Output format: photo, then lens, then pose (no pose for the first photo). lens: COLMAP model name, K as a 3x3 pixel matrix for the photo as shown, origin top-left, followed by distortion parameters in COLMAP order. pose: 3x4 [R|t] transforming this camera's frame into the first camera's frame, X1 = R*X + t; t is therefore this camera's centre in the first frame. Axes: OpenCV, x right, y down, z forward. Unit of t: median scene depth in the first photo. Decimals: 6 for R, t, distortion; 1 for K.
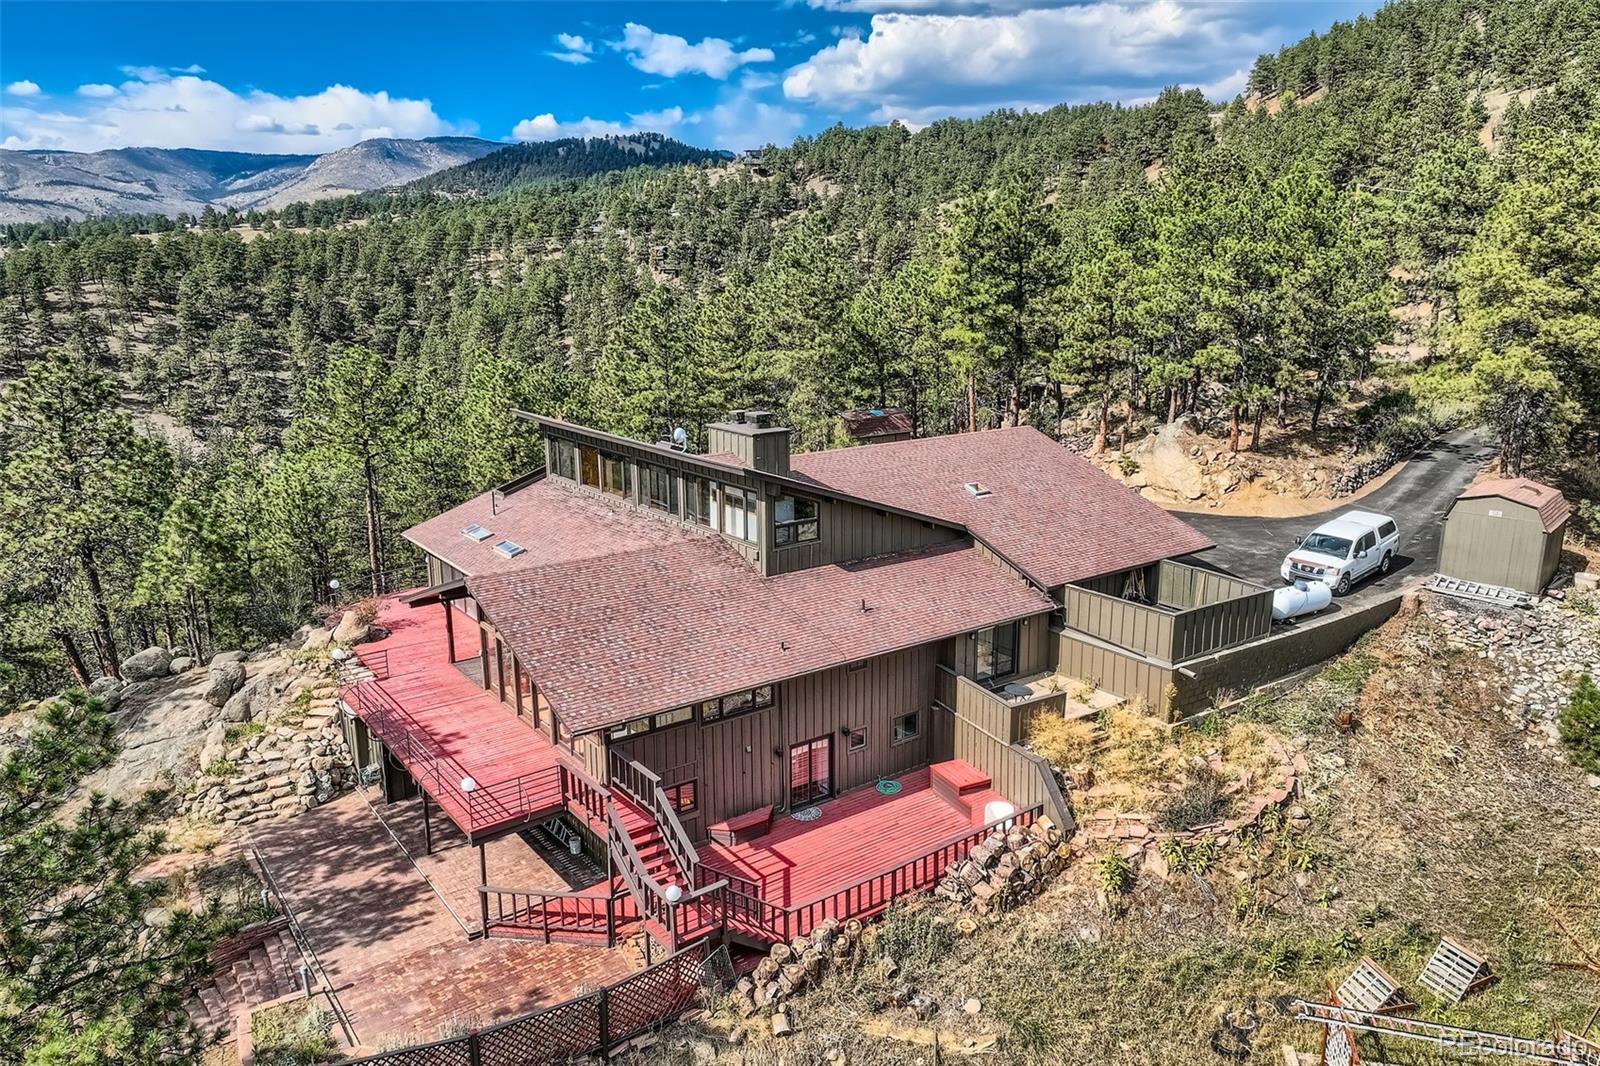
lens RADIAL K [[1140.3, 0, 800.0], [0, 1140.3, 533.0], [0, 0, 1]] dist [0.001624, -0.001089]
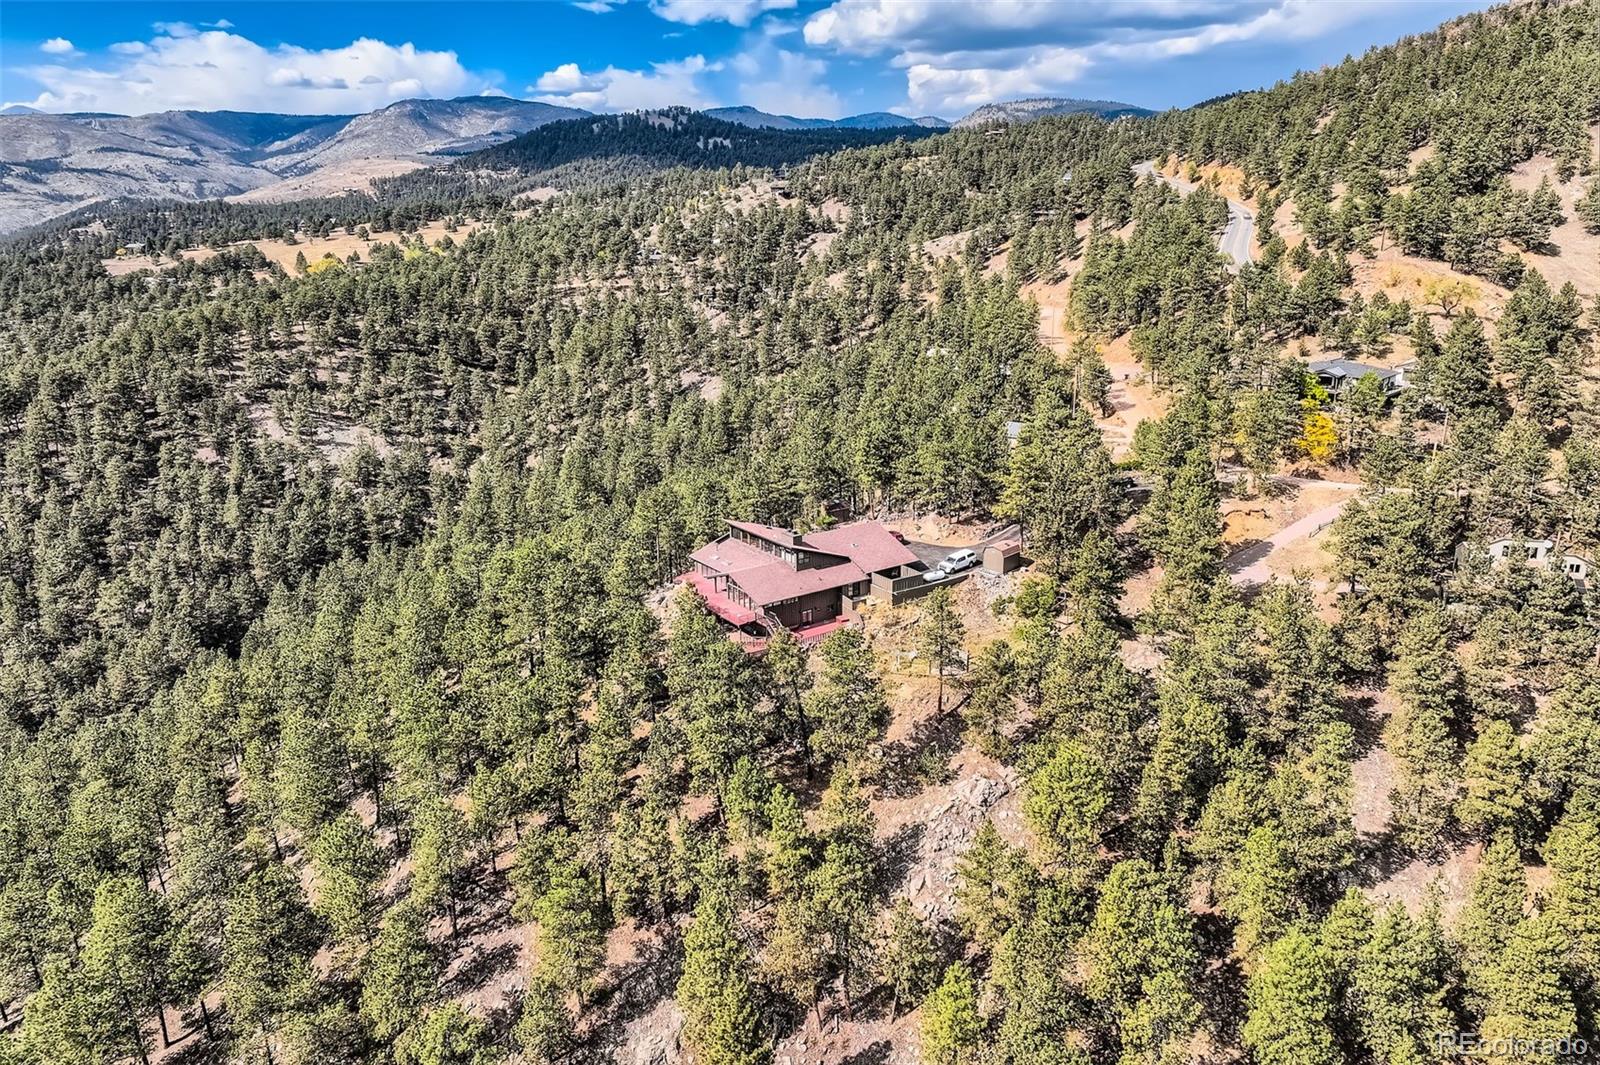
lens RADIAL K [[1140.3, 0, 800.0], [0, 1140.3, 532.5], [0, 0, 1]] dist [0.001624, -0.001089]
pose [[0.999773, -0.004706, -0.020784, 0.005619], [0.005710, 0.998807, 0.048492, -0.024786], [0.020531, -0.048600, 0.998607, -0.254652]]
